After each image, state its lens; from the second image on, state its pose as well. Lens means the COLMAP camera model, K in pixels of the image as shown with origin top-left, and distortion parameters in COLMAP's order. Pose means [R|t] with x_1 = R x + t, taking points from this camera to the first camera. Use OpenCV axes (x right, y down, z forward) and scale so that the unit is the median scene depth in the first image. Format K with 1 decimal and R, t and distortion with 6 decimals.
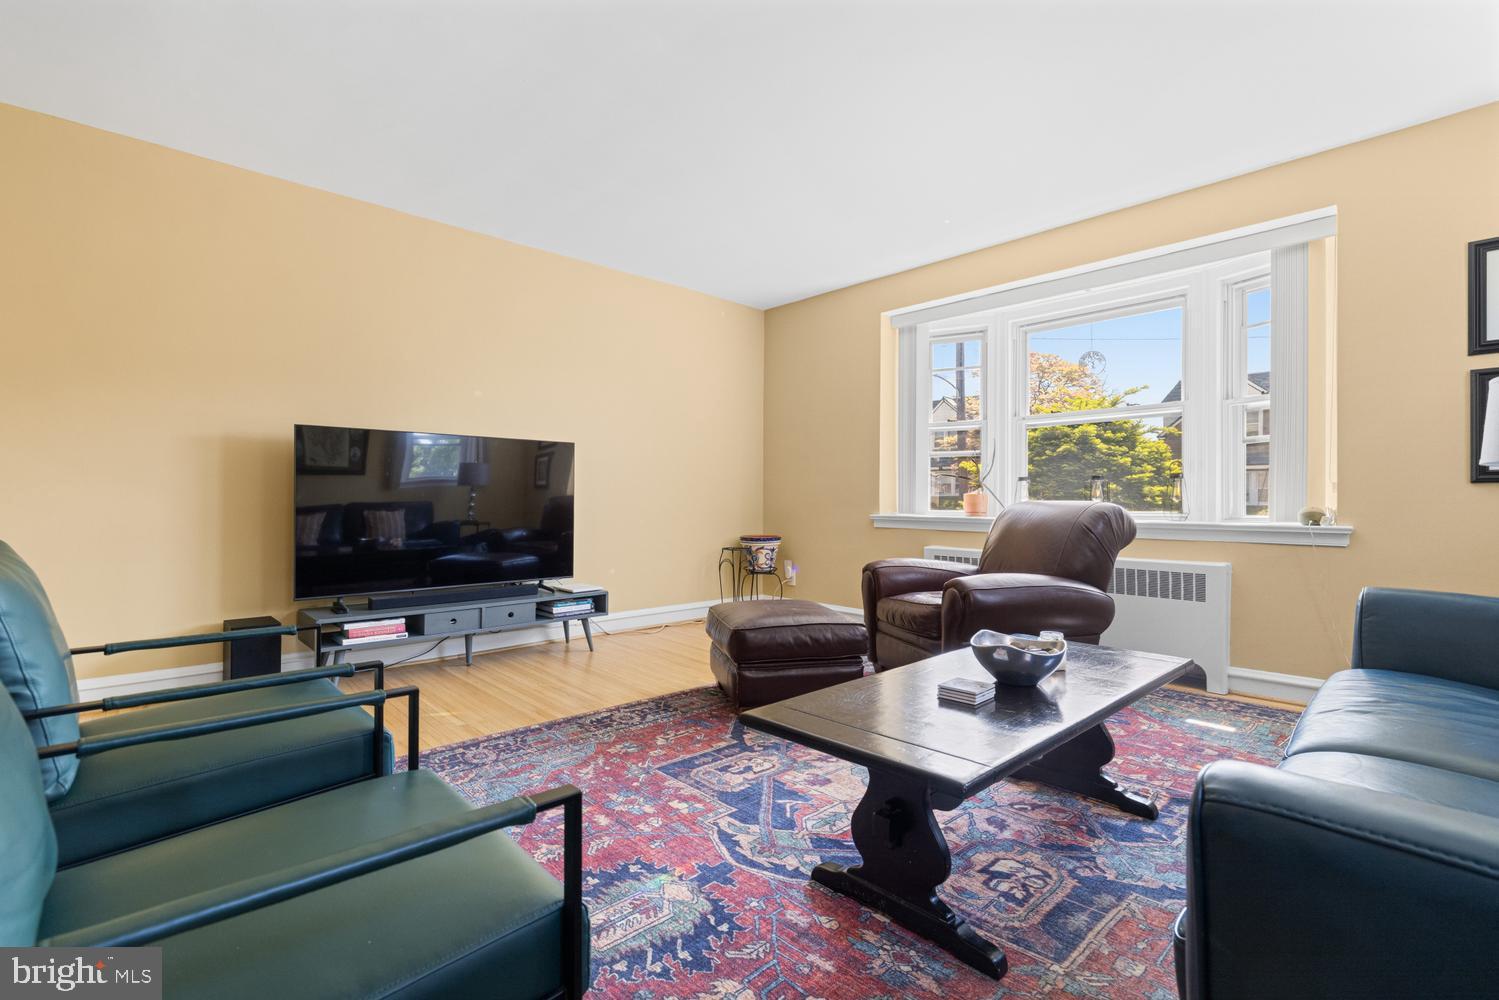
lens RADIAL K [[689.3, 0, 750.1], [0, 689.3, 495.7], [0, 0, 1]] dist [0.001789, 0.000156]
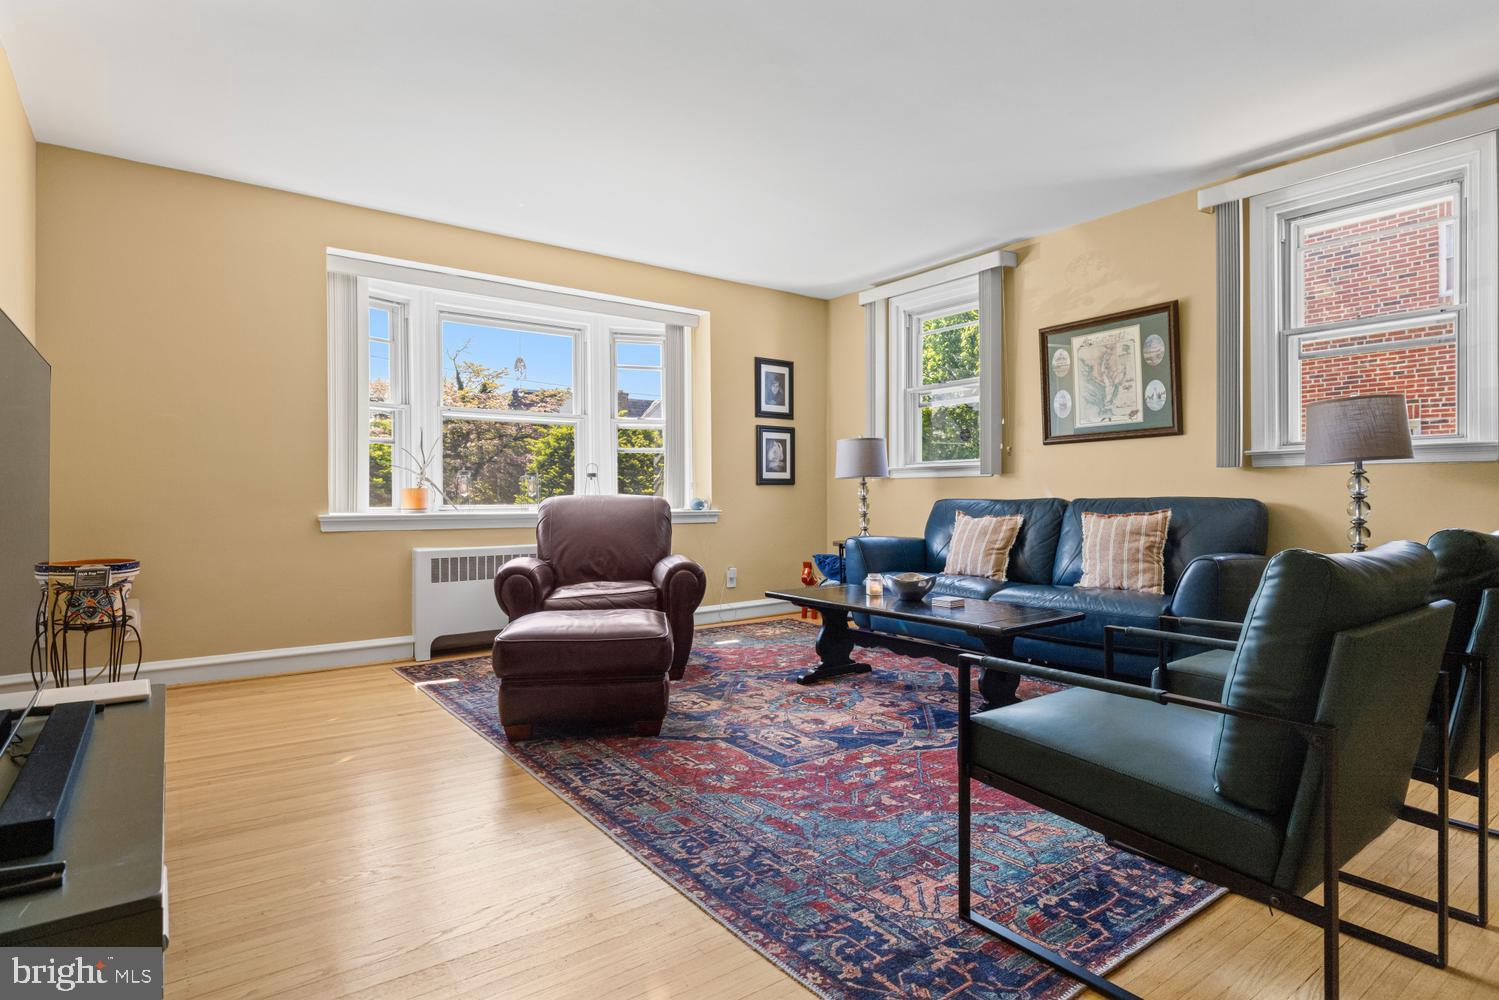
lens RADIAL K [[775.9, 0, 742.5], [0, 775.9, 497.7], [0, 0, 1]] dist [0.003340, 0.000593]
pose [[0.114347, -0.007145, 0.993415, -1.163131], [-0.004069, 0.999962, 0.007660, -0.000337], [-0.993433, -0.004918, 0.114314, 0.869826]]
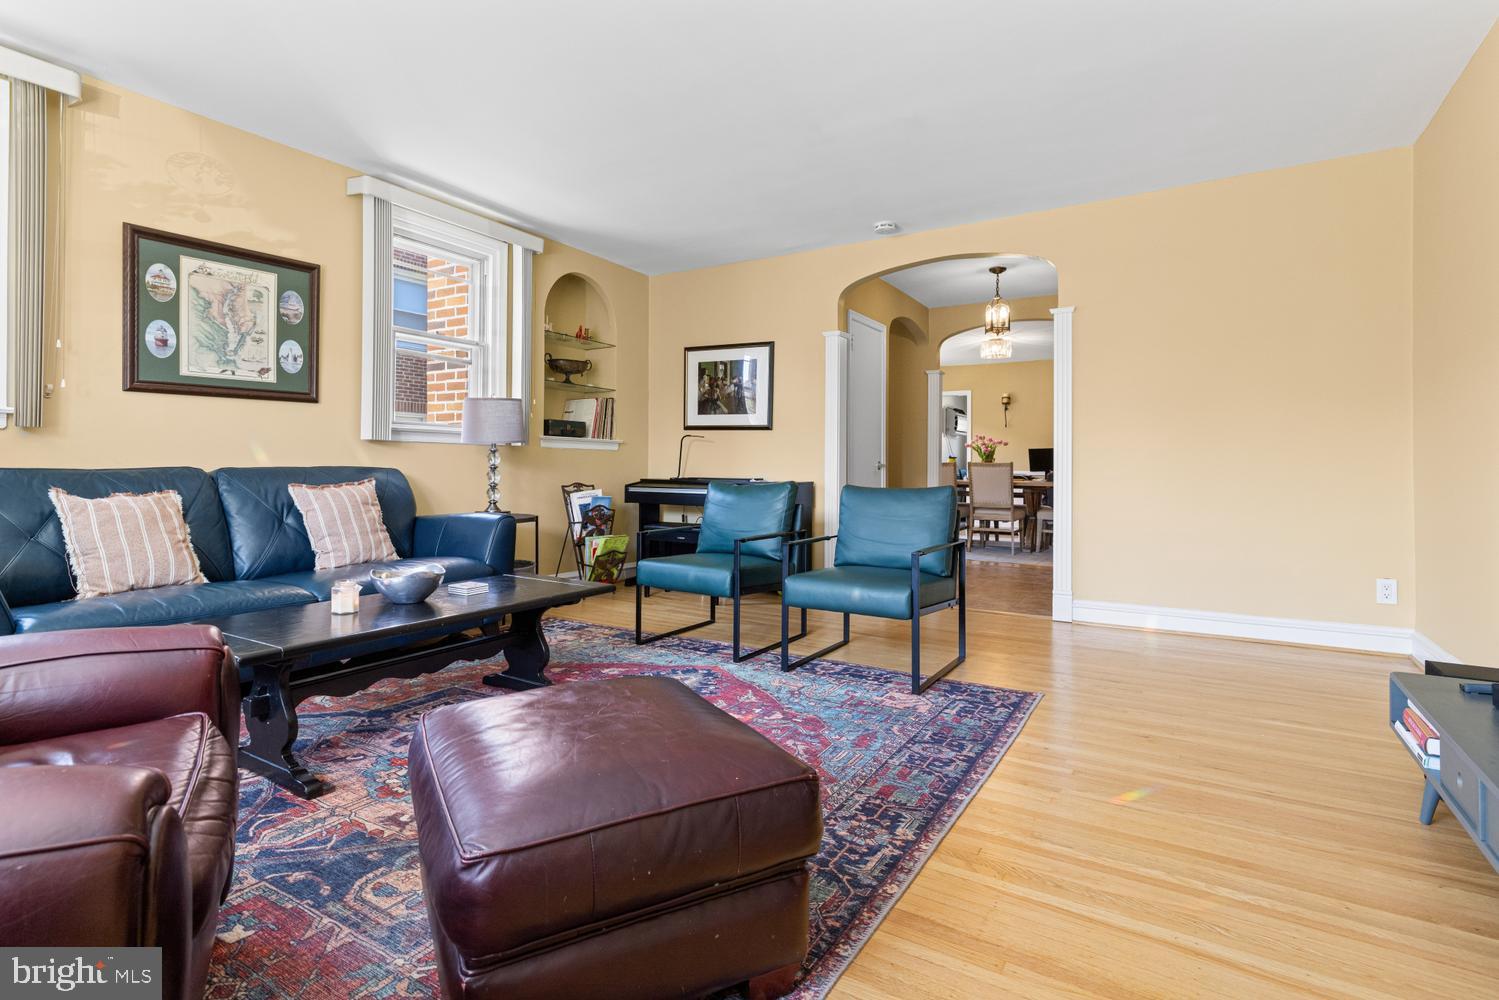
lens RADIAL K [[733.8, 0, 742.7], [0, 733.8, 470.1], [0, 0, 1]] dist [-0.001692, -0.000057]
pose [[-0.966559, -0.008217, -0.256313, 0.095917], [-0.006713, 0.999955, -0.006743, 0.018626], [0.256357, -0.004797, -0.966570, 1.816740]]
